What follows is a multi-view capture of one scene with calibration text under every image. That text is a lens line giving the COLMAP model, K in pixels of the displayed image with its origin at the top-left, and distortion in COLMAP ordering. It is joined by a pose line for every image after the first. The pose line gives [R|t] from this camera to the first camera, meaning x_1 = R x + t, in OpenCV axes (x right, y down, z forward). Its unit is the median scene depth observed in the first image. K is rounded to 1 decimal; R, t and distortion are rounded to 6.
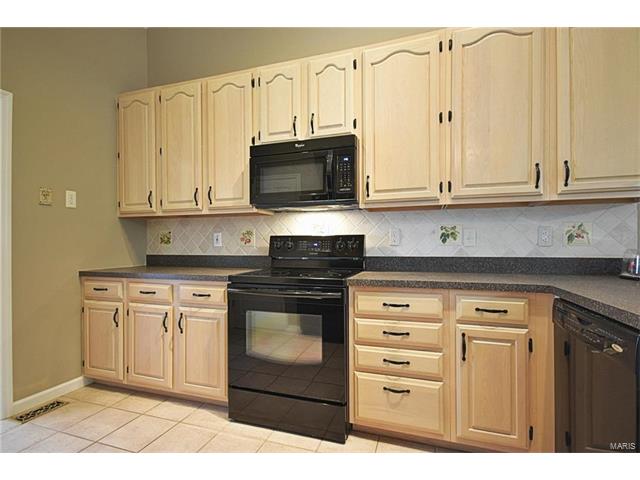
lens RADIAL K [[309.3, 0, 321.6], [0, 309.3, 243.4], [0, 0, 1]] dist [0.004914, 0.003646]
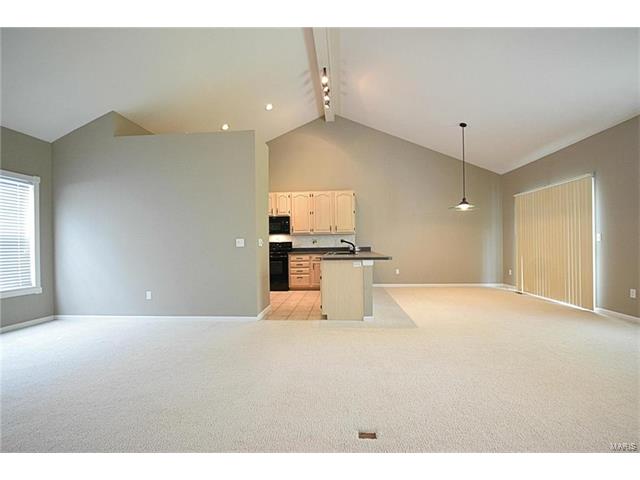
lens RADIAL K [[280.9, 0, 322.4], [0, 280.9, 242.0], [0, 0, 1]] dist [-0.010063, 0.000047]
pose [[0.969223, -0.007533, 0.246069, -0.329511], [0.009910, 0.999915, -0.008422, 0.005741], [-0.245985, 0.010601, 0.969216, -2.297024]]
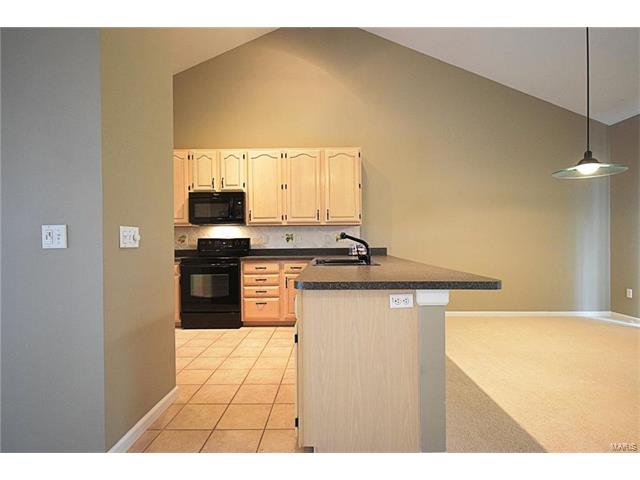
lens RADIAL K [[324.2, 0, 321.3], [0, 324.2, 244.4], [0, 0, 1]] dist [0.006708, 0.000933]
pose [[0.955105, -0.005595, 0.296215, -0.043741], [0.004341, 0.999979, 0.004890, 0.004743], [-0.296236, -0.003385, 0.955109, -1.204338]]
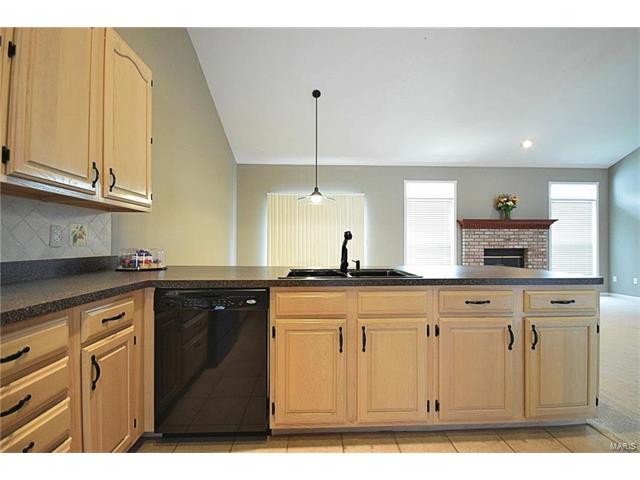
lens RADIAL K [[280.9, 0, 317.2], [0, 280.9, 245.6], [0, 0, 1]] dist [-0.010063, 0.000047]
pose [[-0.346682, -0.000957, 0.937982, -0.308444], [-0.001051, 0.999999, 0.000632, 0.003748], [-0.937982, -0.000767, -0.346683, 0.516210]]
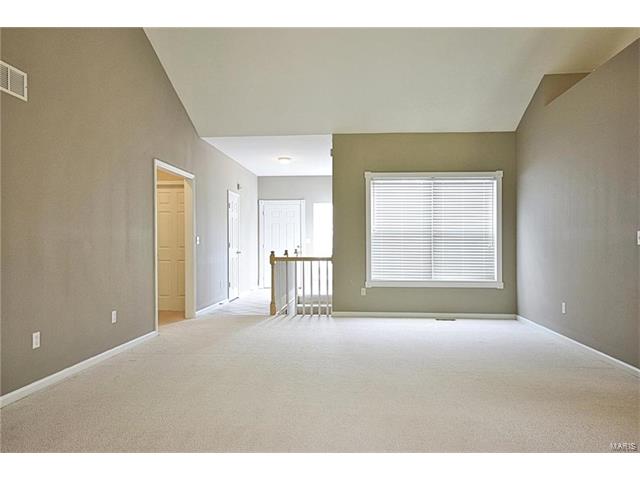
lens RADIAL K [[463.8, 0, 321.7], [0, 463.8, 246.7], [0, 0, 1]] dist [0.000362, 0.003869]
pose [[0.260586, 0.009300, -0.965406, 0.977873], [0.000948, 0.999951, 0.009889, 0.004688], [0.965450, -0.003492, 0.260565, -1.965901]]
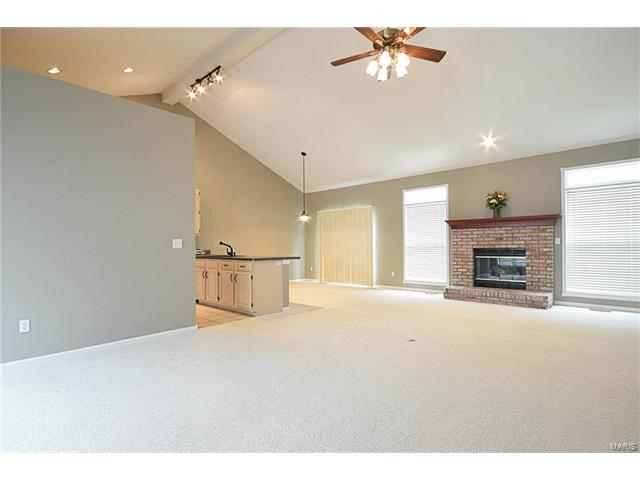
lens RADIAL K [[324.2, 0, 321.3], [0, 324.2, 242.5], [0, 0, 1]] dist [0.006708, 0.000933]
pose [[0.414348, 0.009437, 0.910070, -1.786327], [0.004556, 0.999912, -0.012442, 0.009584], [-0.910107, 0.009301, 0.414269, -1.887144]]
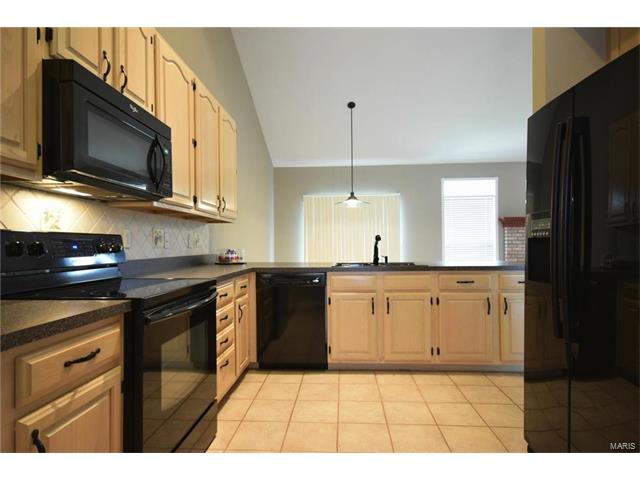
lens RADIAL K [[349.7, 0, 318.9], [0, 349.7, 243.3], [0, 0, 1]] dist [0.011610, 0.003001]
pose [[-0.261196, 0.010824, 0.965225, -0.951984], [0.008321, 0.999925, -0.008962, 0.007551], [-0.965250, 0.005690, -0.261267, 0.782510]]
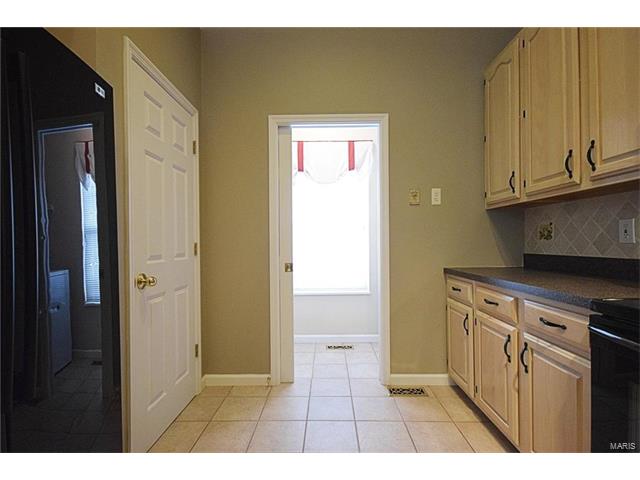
lens RADIAL K [[309.3, 0, 329.8], [0, 309.3, 243.6], [0, 0, 1]] dist [0.004914, 0.003646]
pose [[0.295882, 0.003351, -0.955219, 0.062681], [0.010322, 0.999924, 0.006705, 0.001522], [0.955169, -0.011844, 0.295825, 0.394566]]
